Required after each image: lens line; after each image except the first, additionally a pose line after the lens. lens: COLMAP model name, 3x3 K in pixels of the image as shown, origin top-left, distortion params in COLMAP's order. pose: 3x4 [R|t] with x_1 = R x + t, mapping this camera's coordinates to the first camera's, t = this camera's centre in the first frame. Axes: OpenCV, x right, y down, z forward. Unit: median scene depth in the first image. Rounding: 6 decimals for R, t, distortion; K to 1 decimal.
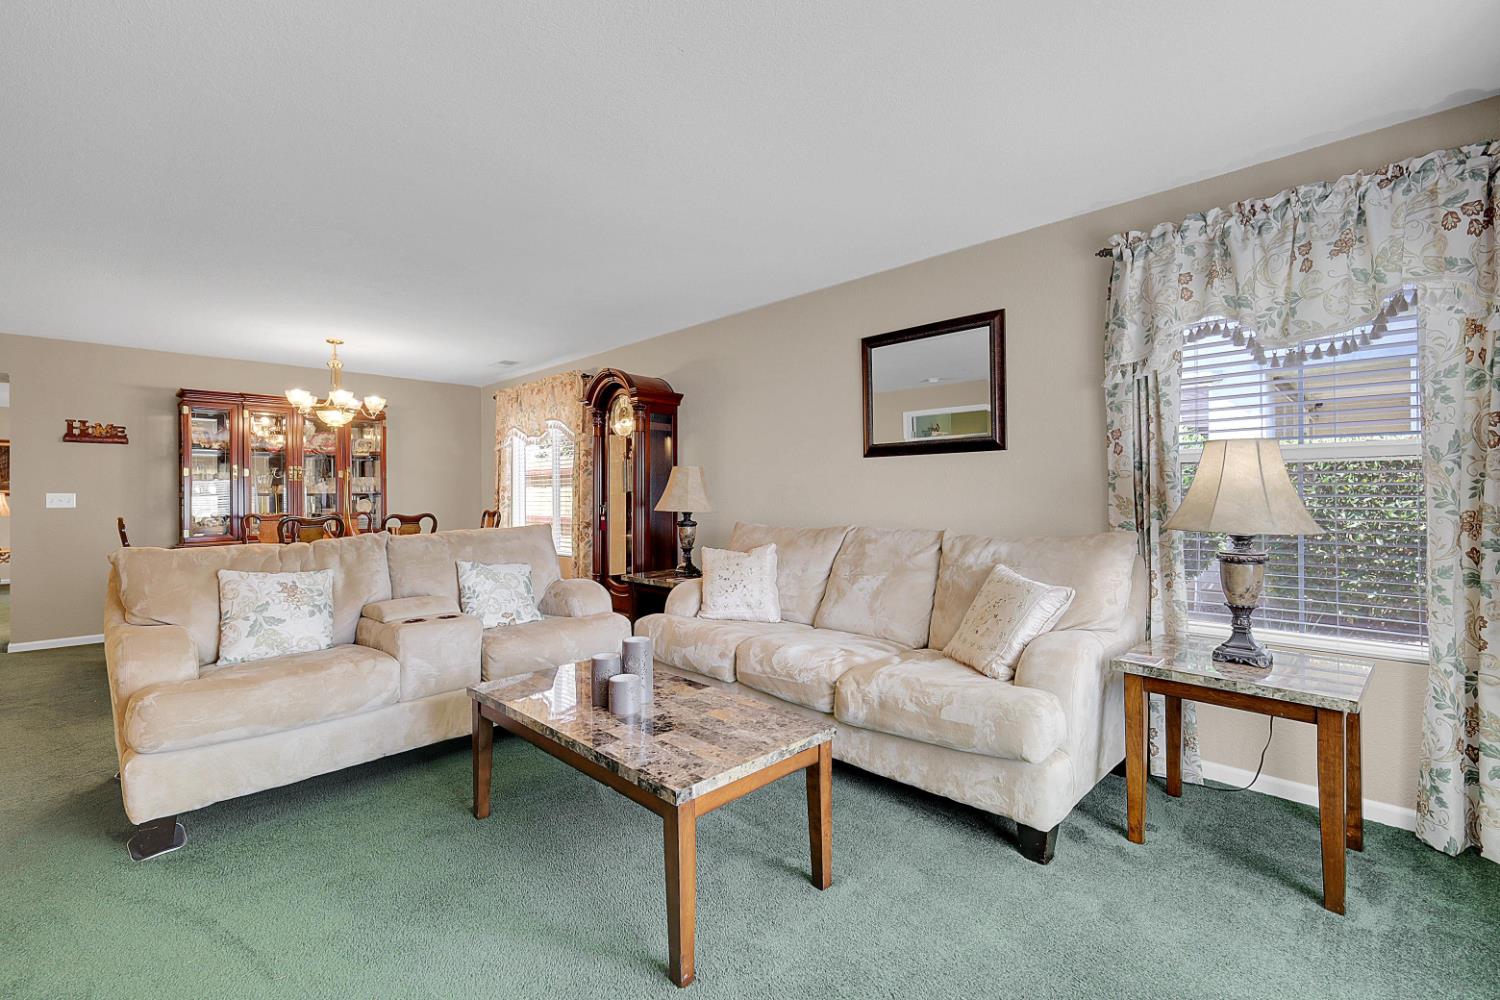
lens RADIAL K [[652.3, 0, 751.5], [0, 652.3, 494.5], [0, 0, 1]] dist [0.002879, 0.000263]
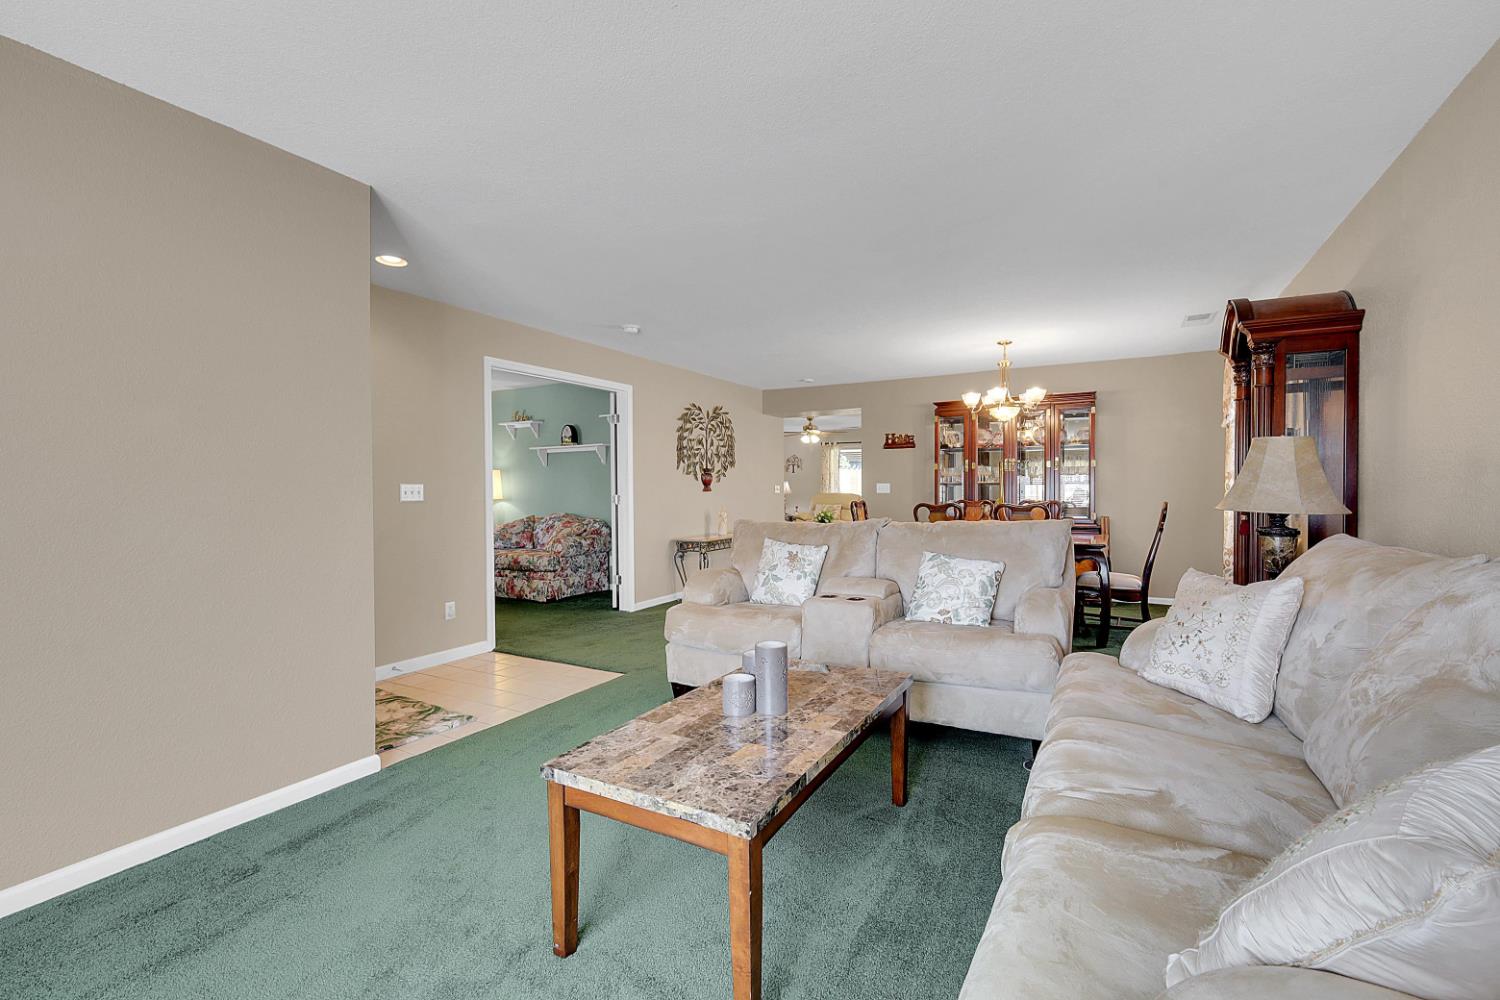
lens RADIAL K [[647.5, 0, 748.3], [0, 647.5, 496.0], [0, 0, 1]] dist [-0.000002, 0.000200]
pose [[0.269773, 0.016005, -0.962791, 0.564797], [0.005735, 0.999817, 0.018228, -0.003858], [0.962907, -0.010439, 0.269632, 0.589287]]
